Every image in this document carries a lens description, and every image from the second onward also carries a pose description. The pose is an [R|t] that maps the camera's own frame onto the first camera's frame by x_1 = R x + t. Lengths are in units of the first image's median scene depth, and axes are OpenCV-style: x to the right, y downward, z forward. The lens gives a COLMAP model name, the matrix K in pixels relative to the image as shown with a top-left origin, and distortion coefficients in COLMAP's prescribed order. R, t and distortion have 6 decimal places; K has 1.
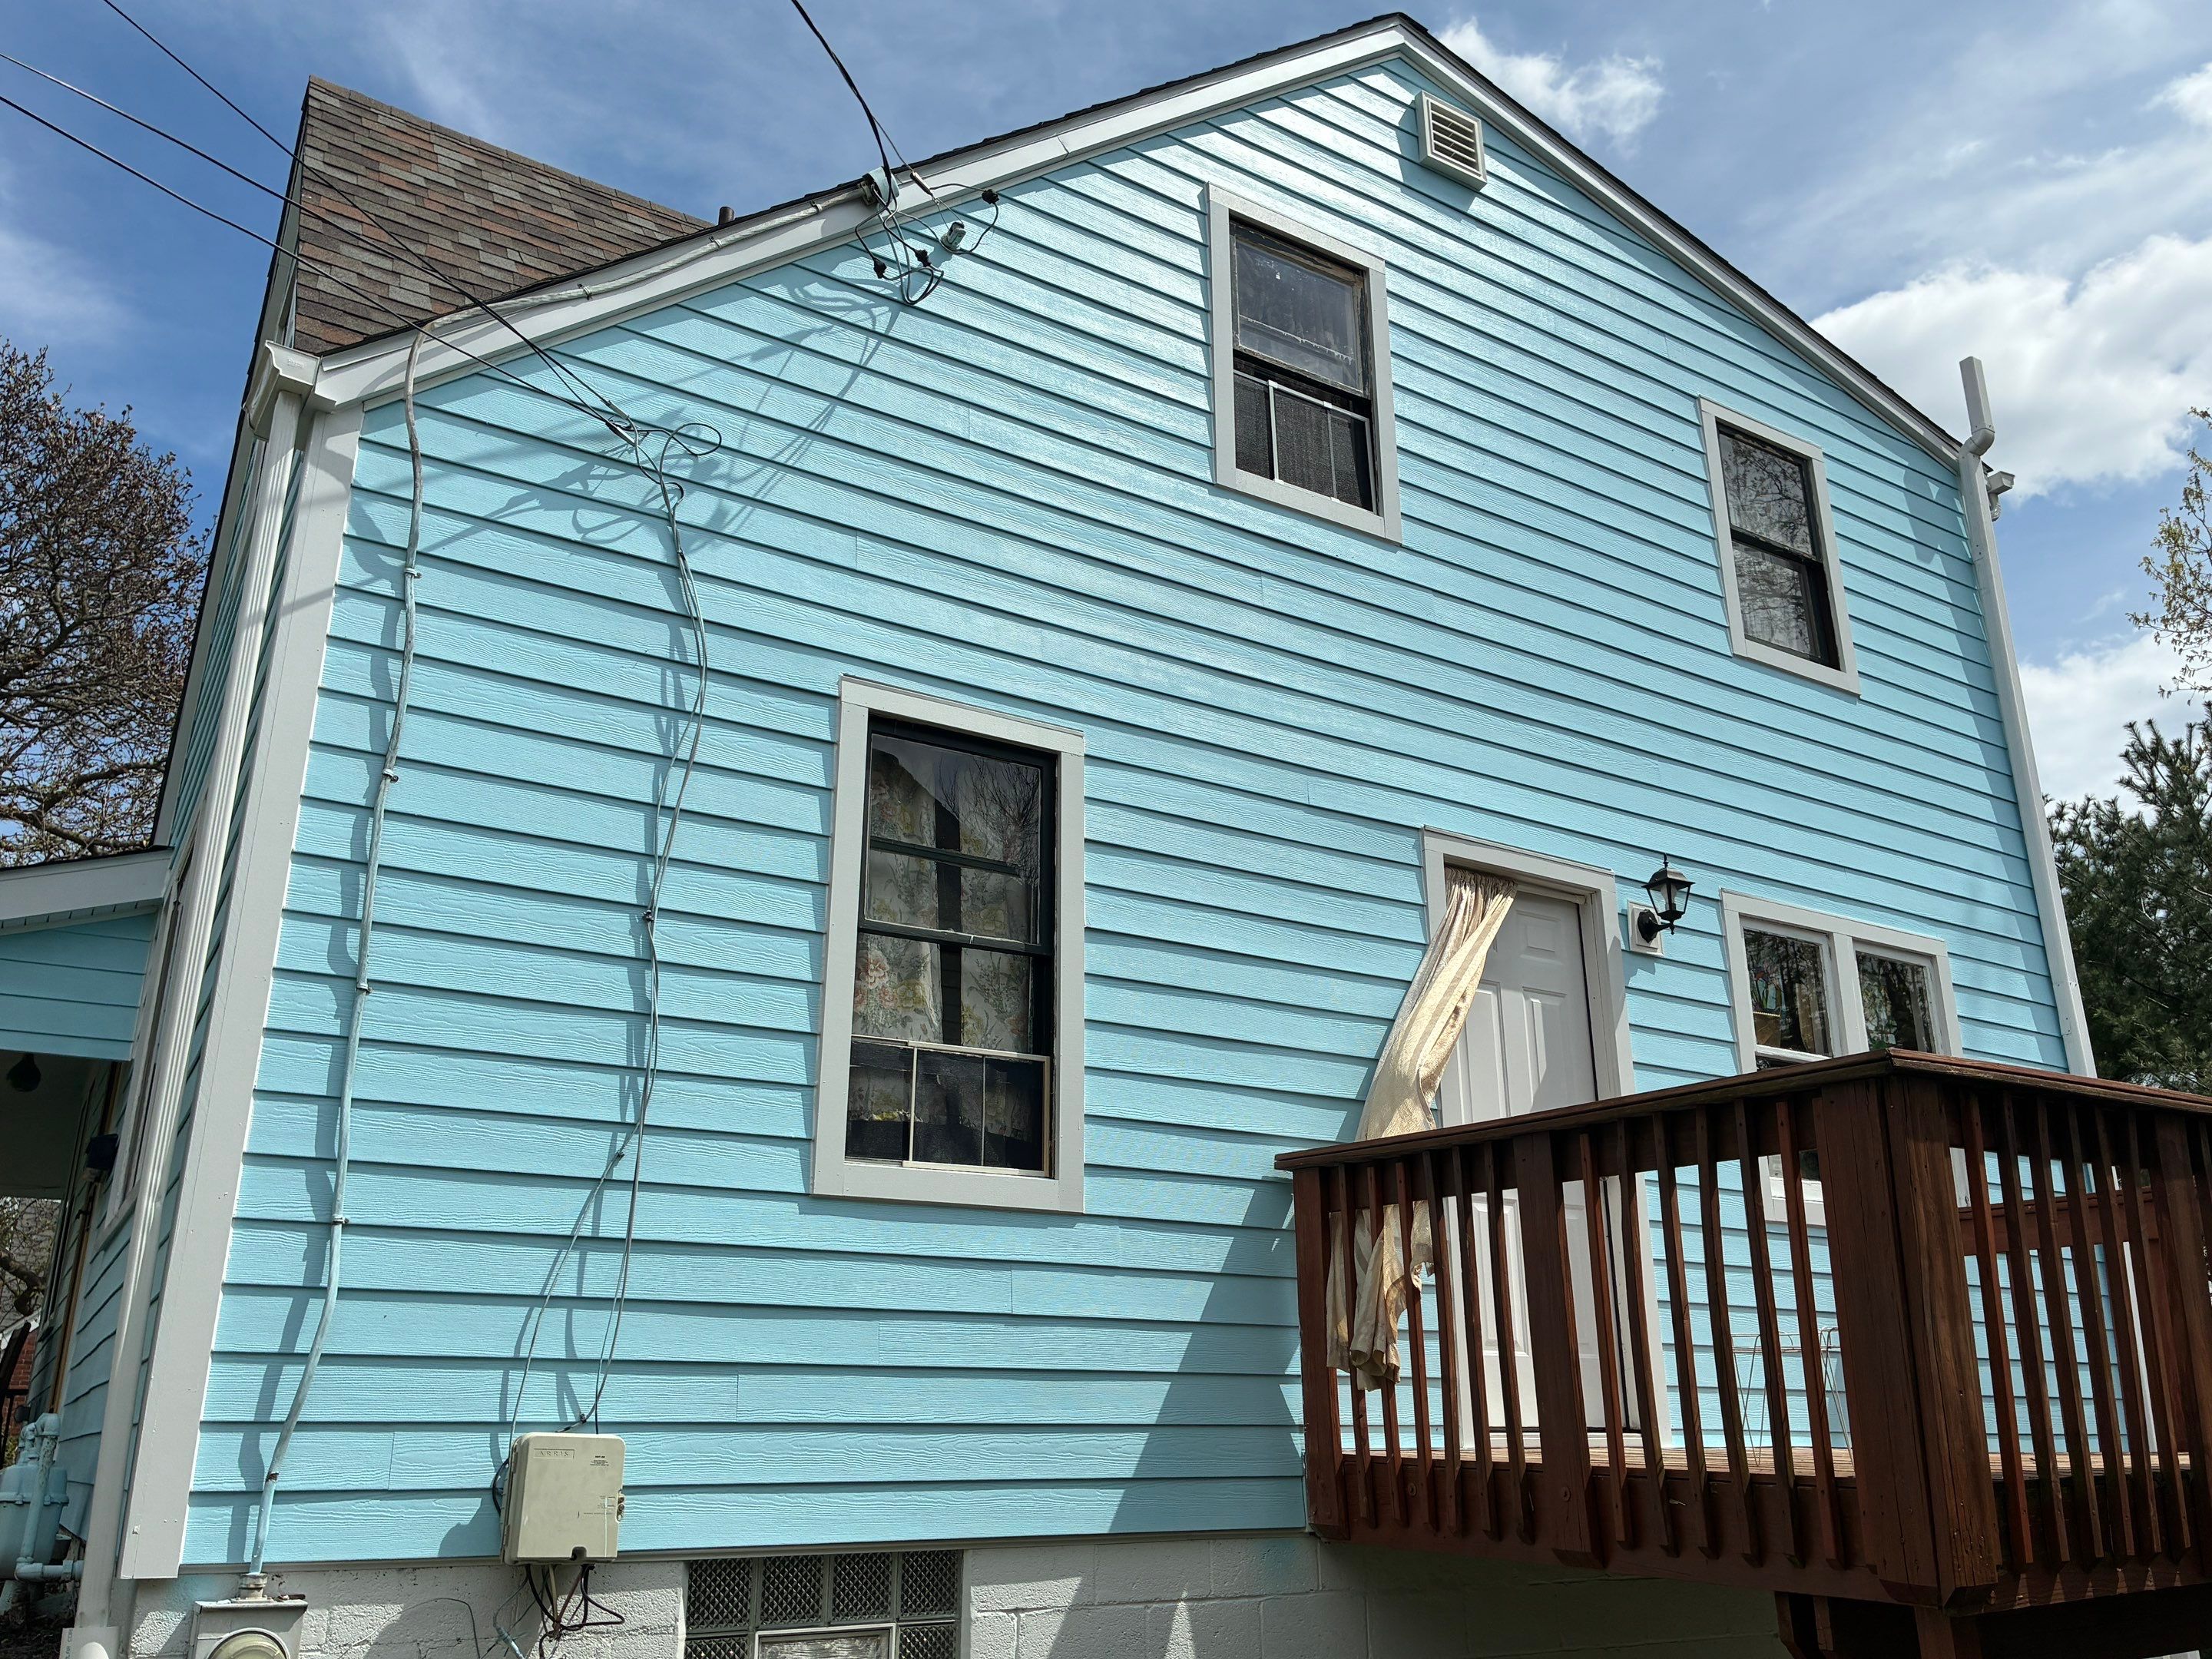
lens RADIAL K [[1708.6, 0, 1145.7], [0, 1708.6, 880.6], [0, 0, 1]] dist [0.052601, -0.019480]
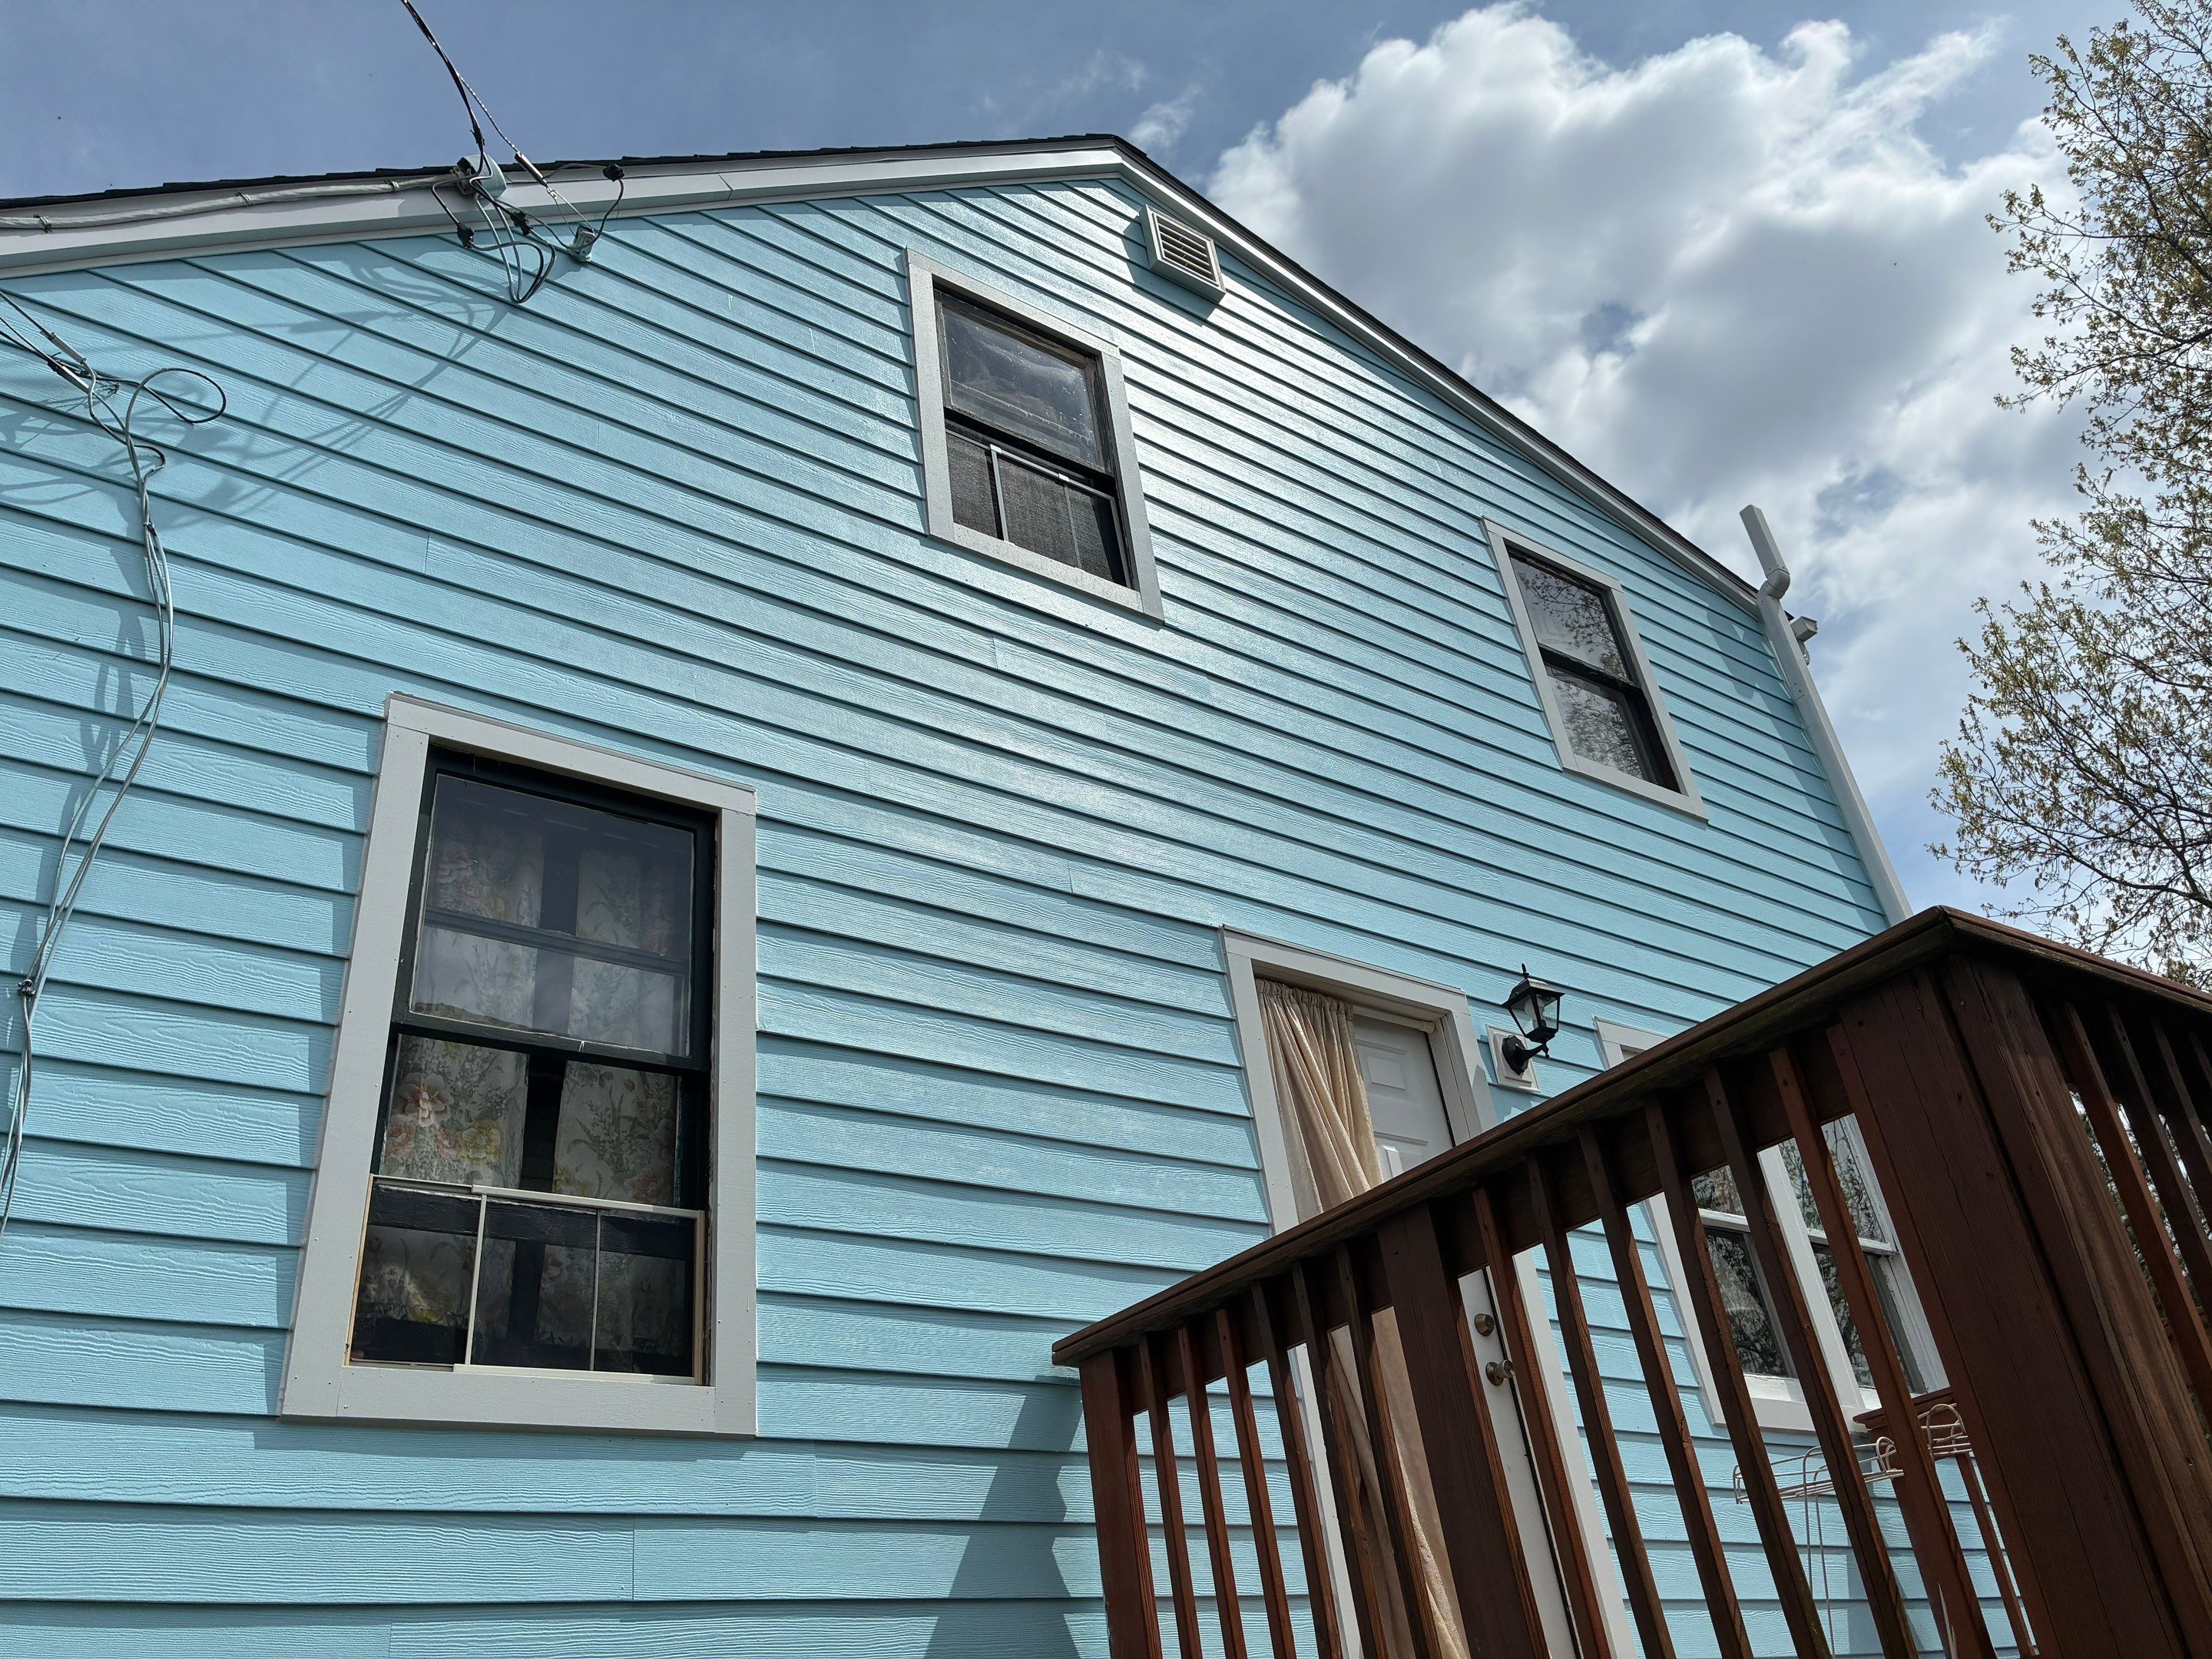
lens RADIAL K [[1659.3, 0, 1114.2], [0, 1659.3, 876.7], [0, 0, 1]] dist [0.055070, -0.078302]
pose [[0.994069, -0.069197, 0.083894, 0.057418], [0.087143, 0.968357, -0.233859, 0.137403], [-0.065057, 0.239783, 0.968644, 0.294018]]
